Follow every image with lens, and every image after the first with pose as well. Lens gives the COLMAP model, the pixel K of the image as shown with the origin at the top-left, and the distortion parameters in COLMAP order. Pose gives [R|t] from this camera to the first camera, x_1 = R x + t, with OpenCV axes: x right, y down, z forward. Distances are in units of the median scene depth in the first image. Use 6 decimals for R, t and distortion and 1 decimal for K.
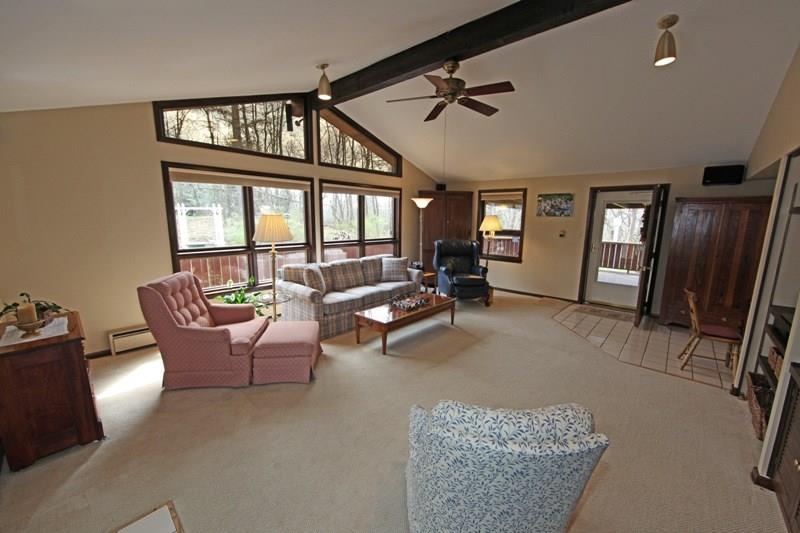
lens RADIAL K [[315.1, 0, 403.6], [0, 315.1, 268.2], [0, 0, 1]] dist [0.000006, 0.000085]
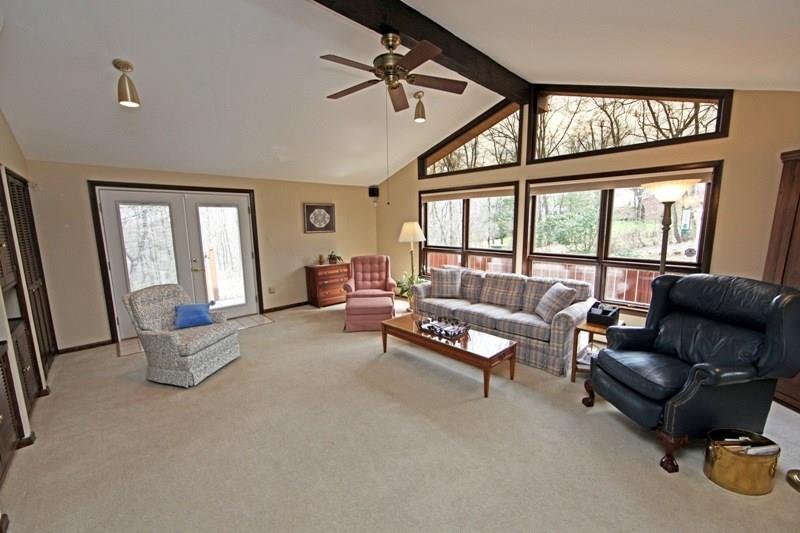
lens RADIAL K [[315.1, 0, 403.6], [0, 315.1, 269.5], [0, 0, 1]] dist [0.000006, 0.000085]
pose [[-0.069654, 0.135265, -0.988358, 0.687354], [-0.155560, 0.977171, 0.144697, -0.118527], [0.985368, 0.163828, -0.047022, 0.775216]]
